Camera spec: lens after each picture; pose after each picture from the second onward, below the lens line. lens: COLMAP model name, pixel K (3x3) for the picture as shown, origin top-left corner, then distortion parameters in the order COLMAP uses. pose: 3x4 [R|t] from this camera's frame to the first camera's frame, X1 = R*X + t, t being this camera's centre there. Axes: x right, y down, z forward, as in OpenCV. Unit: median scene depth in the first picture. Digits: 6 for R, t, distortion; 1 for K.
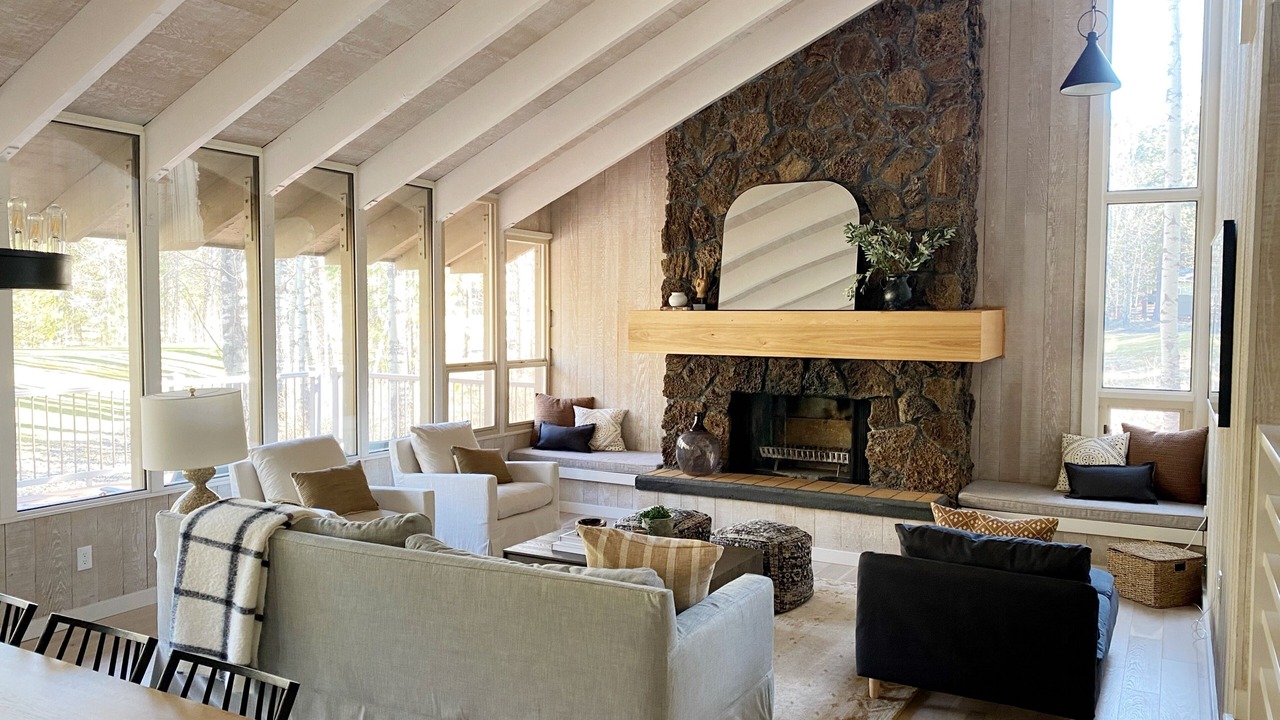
lens RADIAL K [[975.5, 0, 636.8], [0, 975.5, 359.8], [0, 0, 1]] dist [0.039336, -0.043154]
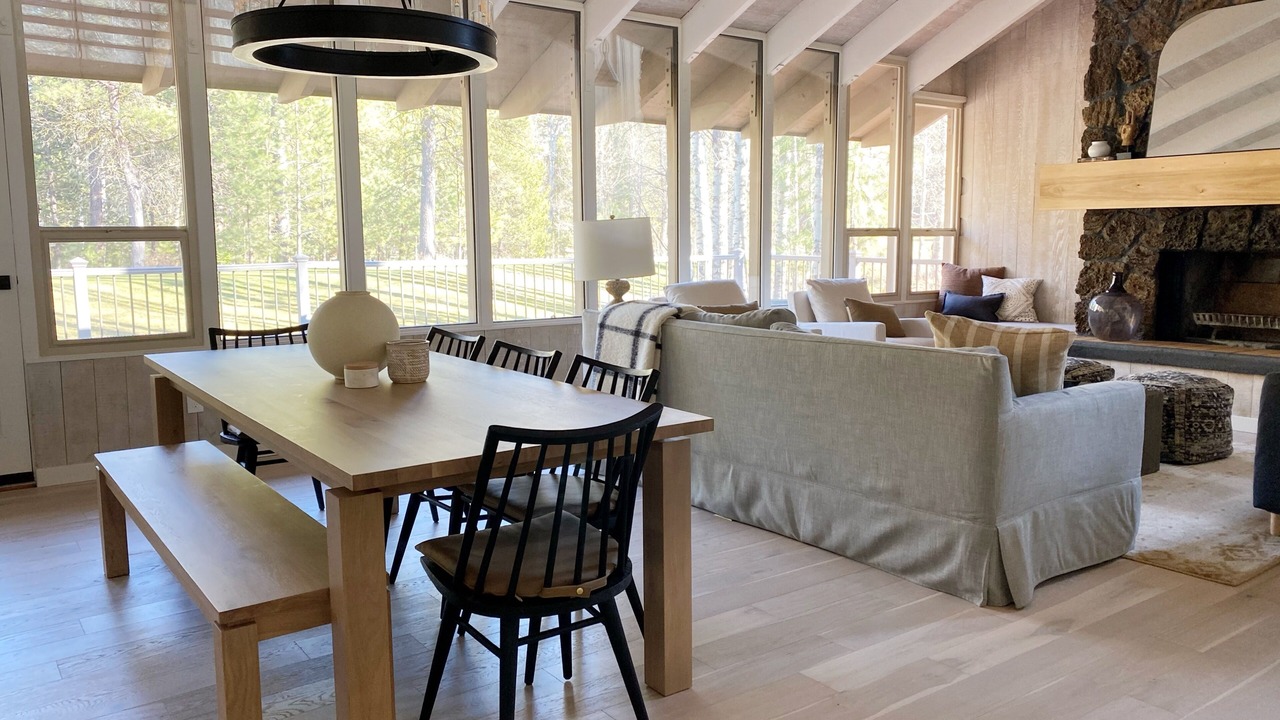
lens RADIAL K [[975.5, 0, 634.4], [0, 975.5, 363.9], [0, 0, 1]] dist [0.039336, -0.043154]
pose [[0.902382, 0.043212, -0.428764, 0.055008], [-0.009648, 0.996736, 0.080148, 0.072624], [0.430828, -0.068187, 0.899854, -0.041419]]
